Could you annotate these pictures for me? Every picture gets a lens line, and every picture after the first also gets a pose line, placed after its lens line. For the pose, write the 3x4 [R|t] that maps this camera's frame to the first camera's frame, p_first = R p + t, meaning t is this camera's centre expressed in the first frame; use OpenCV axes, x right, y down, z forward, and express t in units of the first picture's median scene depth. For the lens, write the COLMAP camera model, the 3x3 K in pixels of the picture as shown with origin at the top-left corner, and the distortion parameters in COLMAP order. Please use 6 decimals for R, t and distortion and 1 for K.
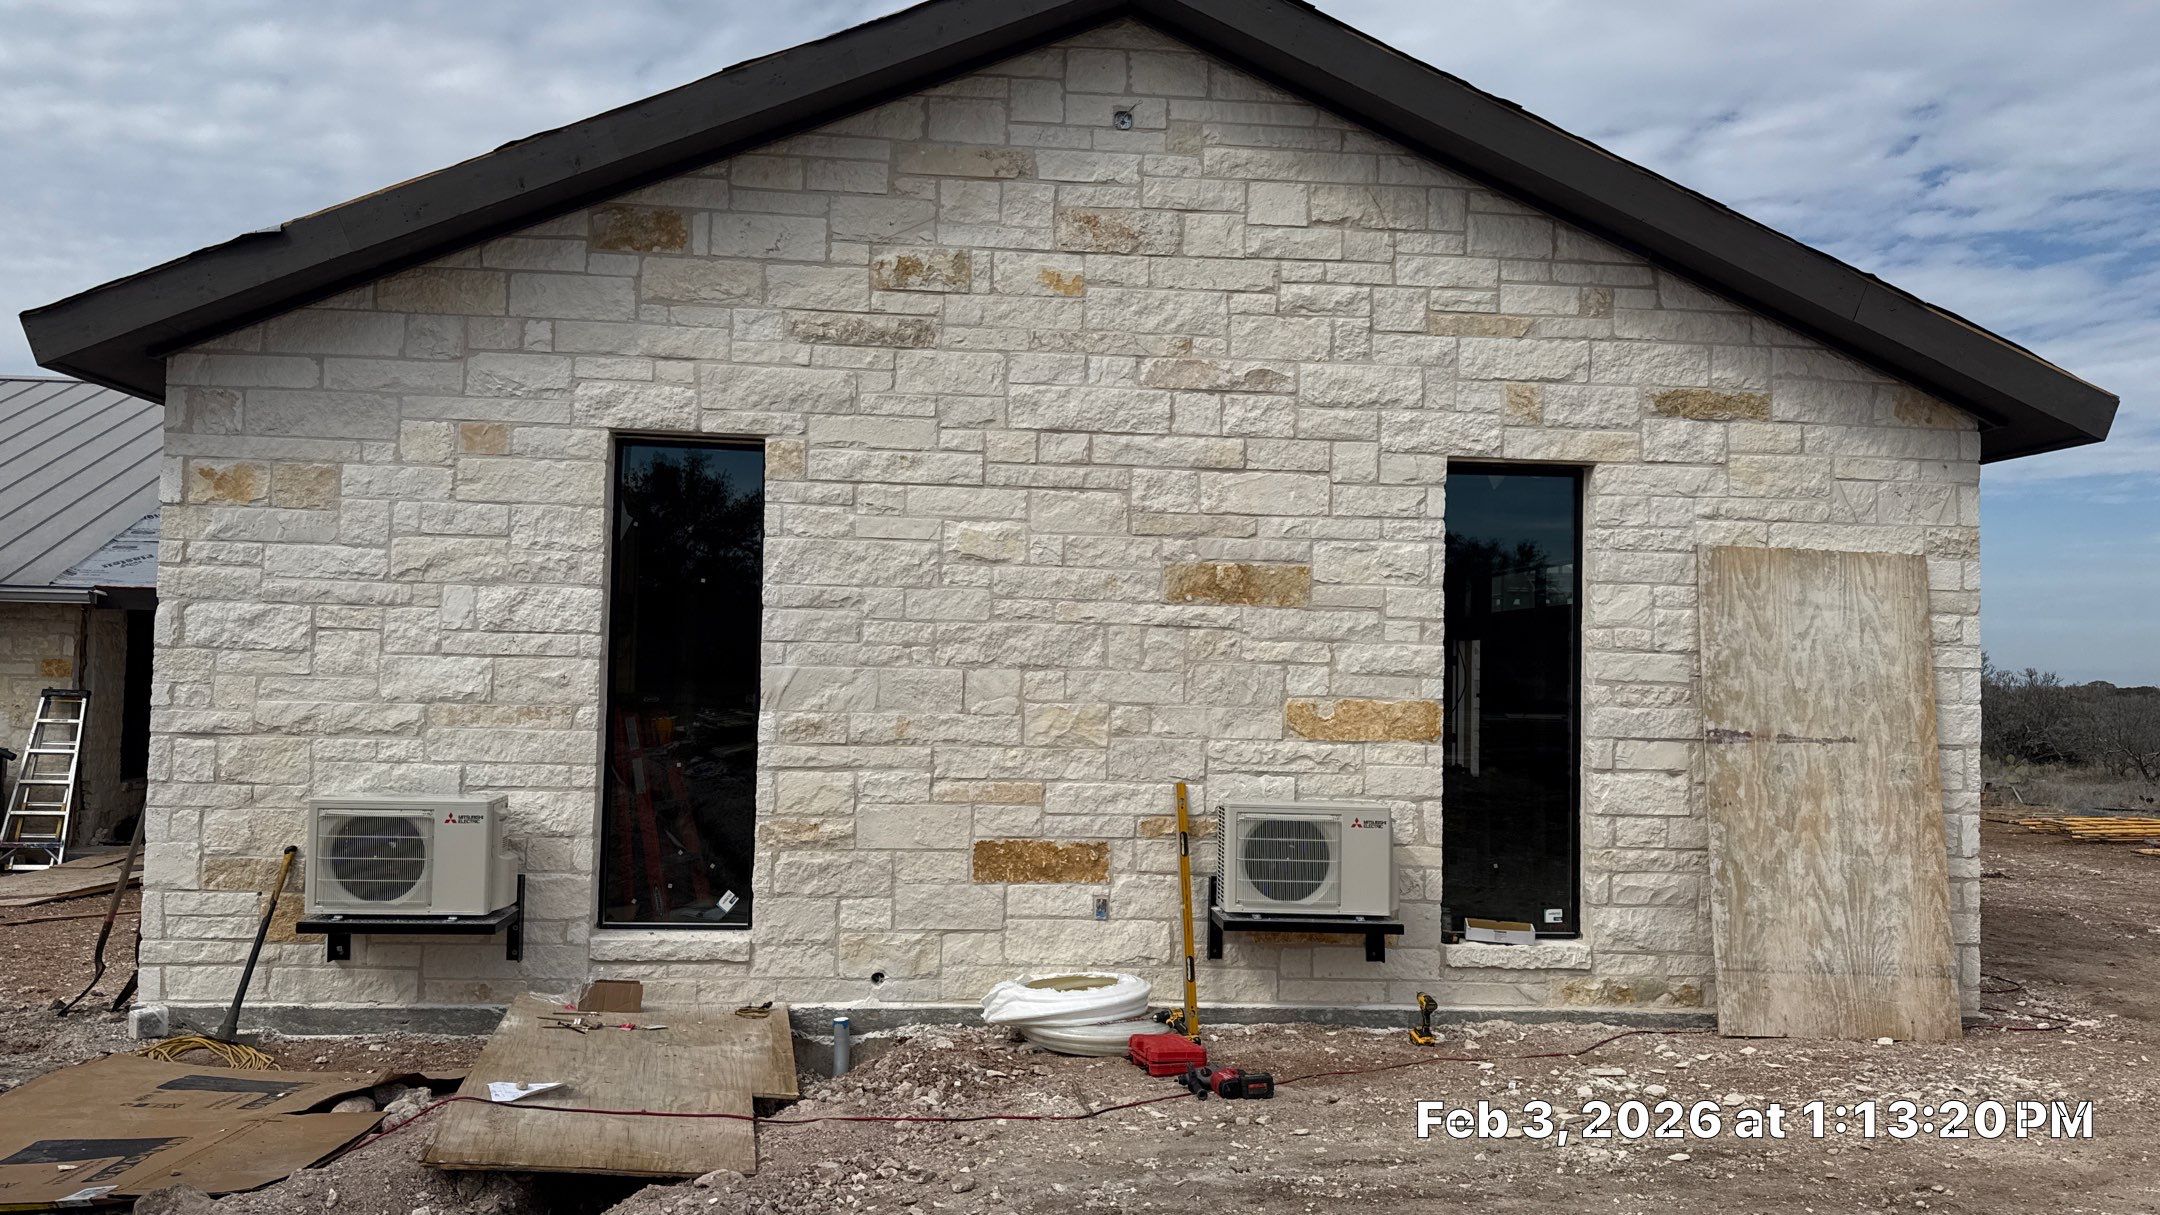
lens RADIAL K [[1559.7, 0, 1113.0], [0, 1559.7, 597.7], [0, 0, 1]] dist [0.055069, -0.069702]
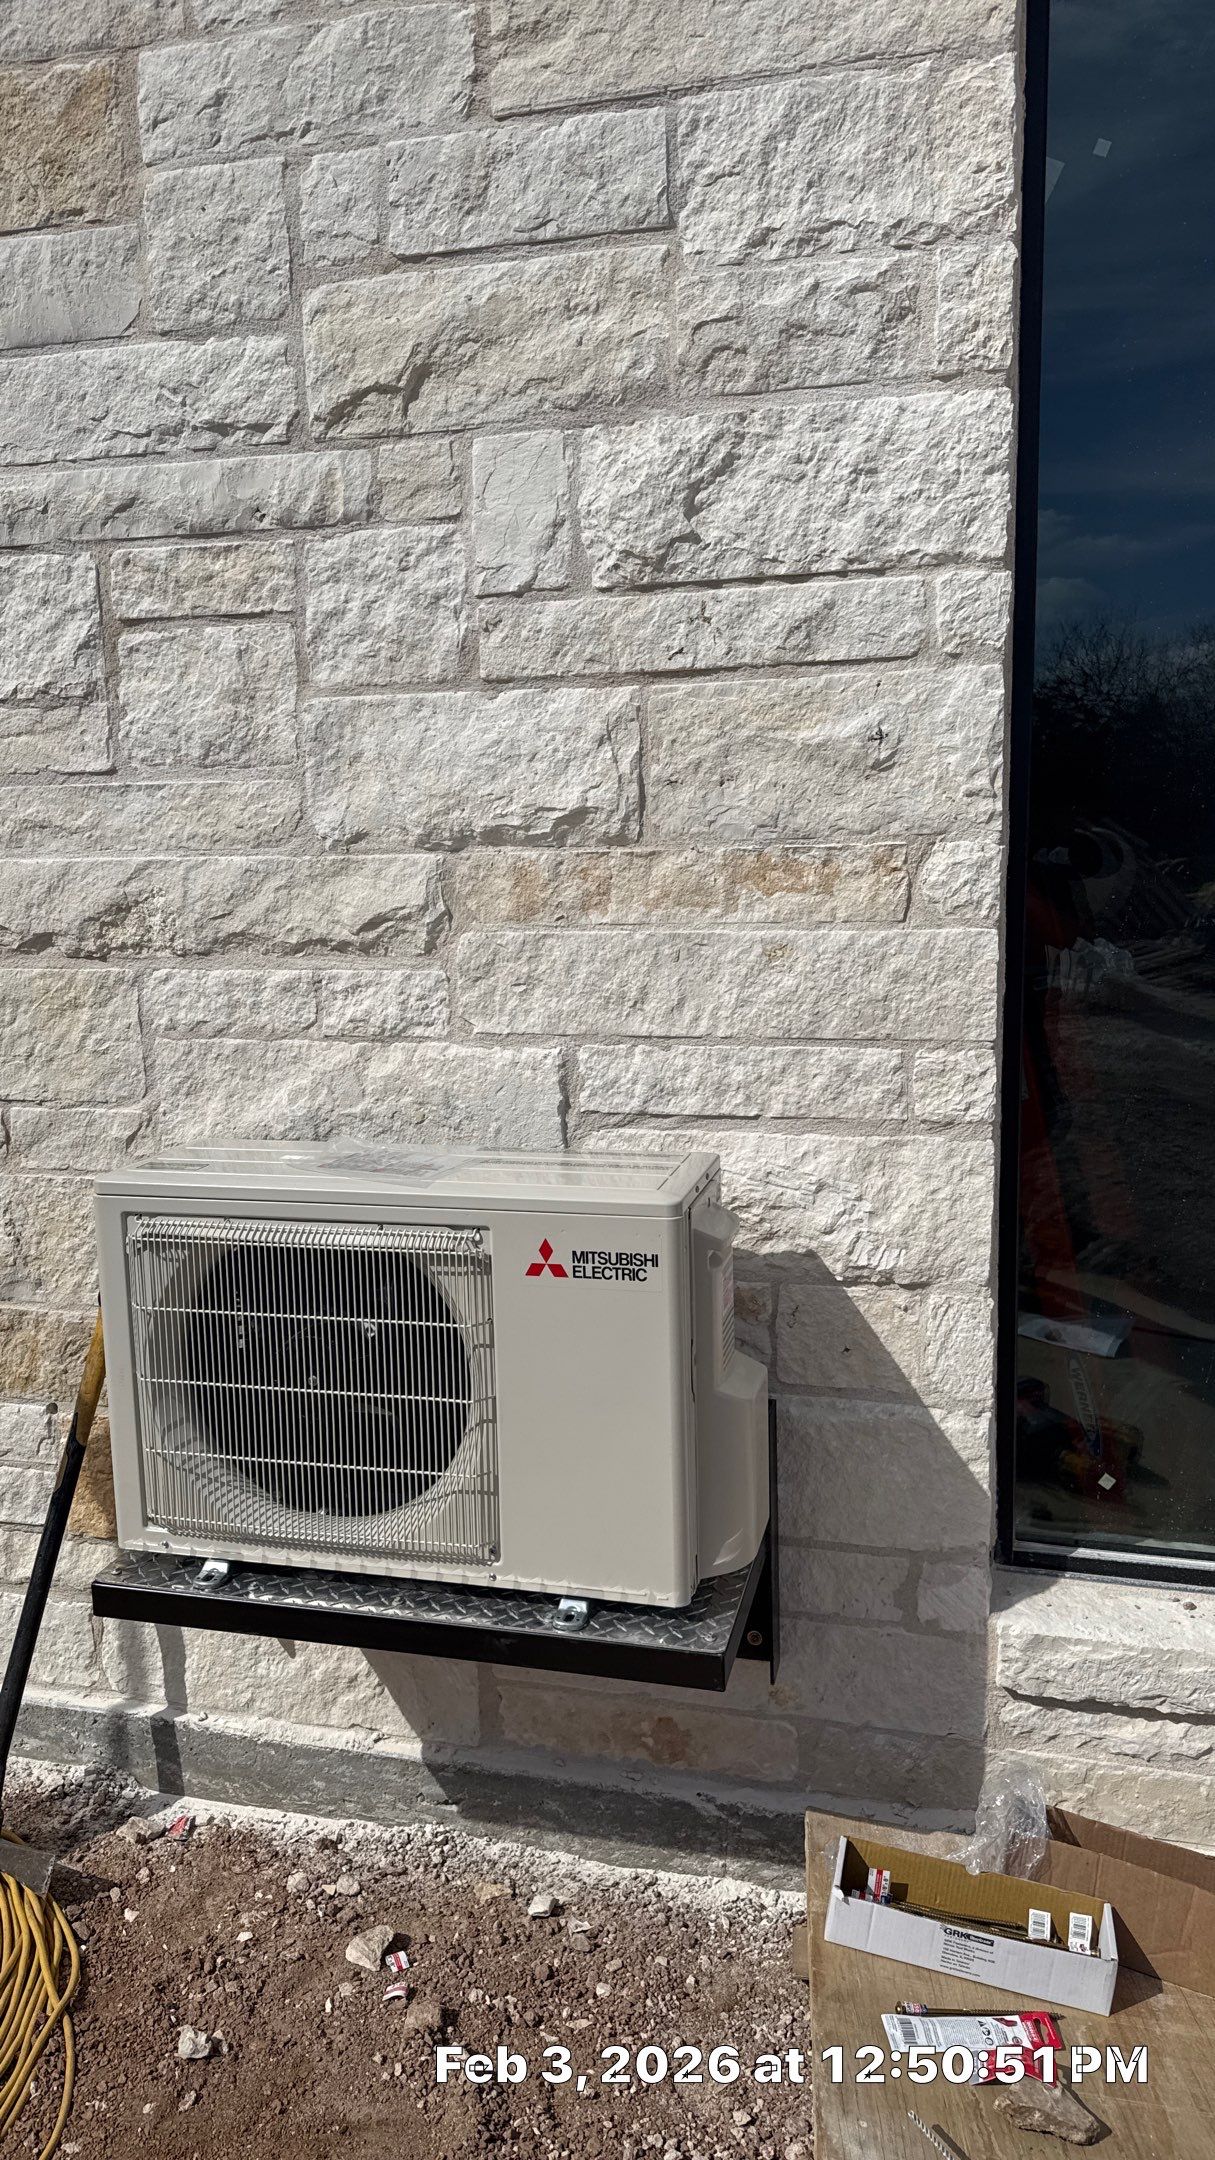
lens RADIAL K [[1559.7, 0, 566.1], [0, 1559.7, 1083.6], [0, 0, 1]] dist [0.055069, -0.069702]
pose [[0.935138, 0.009317, -0.354162, -0.304599], [0.055028, 0.983702, 0.171176, 0.061007], [0.349985, -0.179562, 0.919384, 0.716412]]
